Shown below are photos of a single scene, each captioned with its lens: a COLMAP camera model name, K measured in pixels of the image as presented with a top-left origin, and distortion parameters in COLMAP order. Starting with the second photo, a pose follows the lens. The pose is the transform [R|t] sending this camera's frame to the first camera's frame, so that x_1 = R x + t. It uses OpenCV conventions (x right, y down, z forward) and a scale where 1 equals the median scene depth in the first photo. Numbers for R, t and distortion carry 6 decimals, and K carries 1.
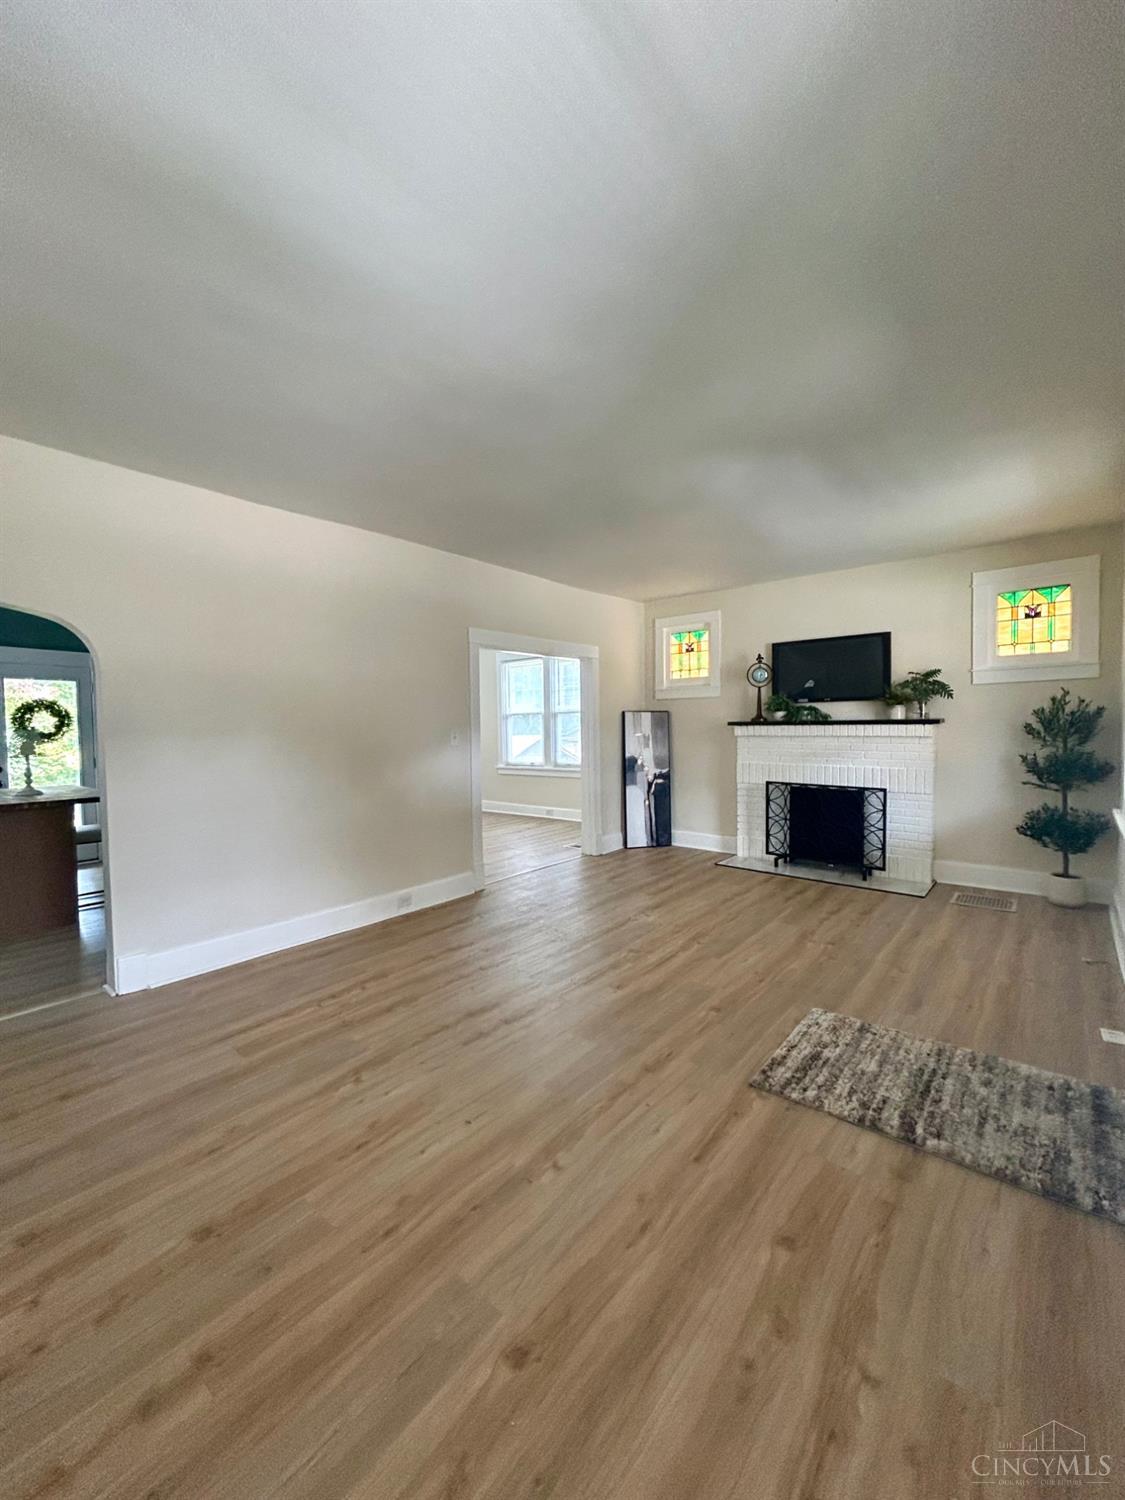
lens RADIAL K [[607.5, 0, 562.5], [0, 607.5, 750.0], [0, 0, 1]] dist [-0.002176, 0.000028]
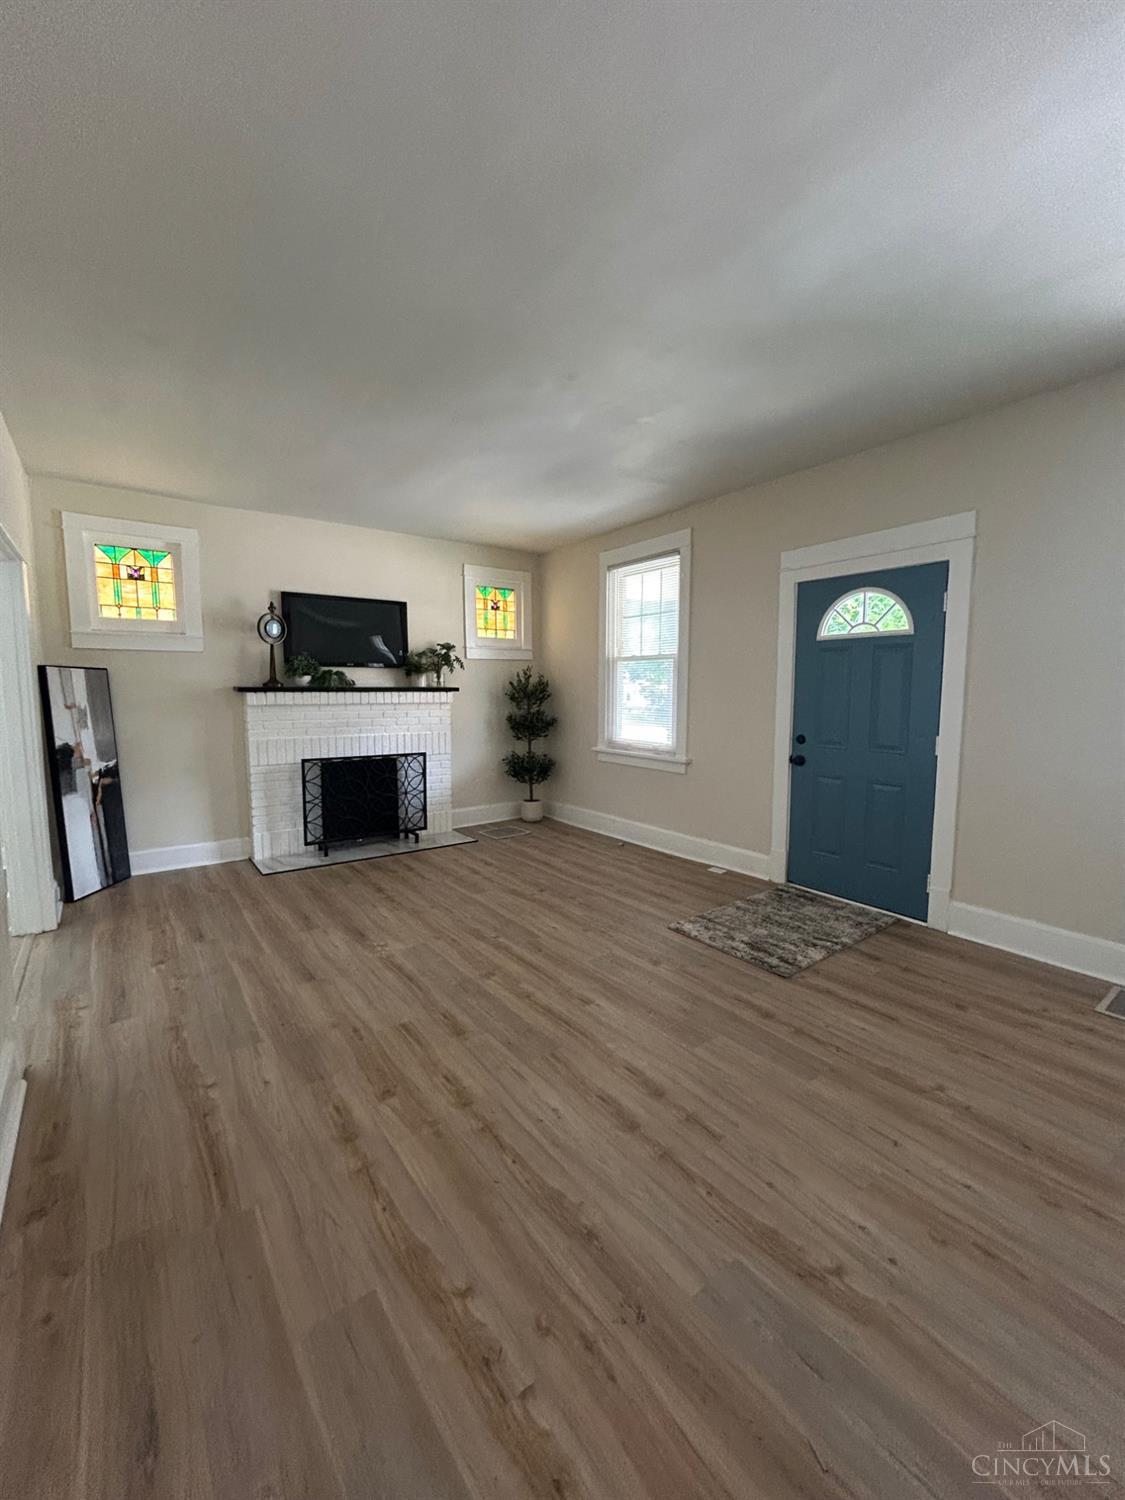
lens RADIAL K [[607.5, 0, 562.5], [0, 607.5, 750.0], [0, 0, 1]] dist [-0.002176, 0.000028]
pose [[0.224608, -0.086012, 0.970646, -0.444785], [0.037986, 0.996113, 0.079479, -0.016073], [-0.973709, 0.019019, 0.227002, 0.527240]]
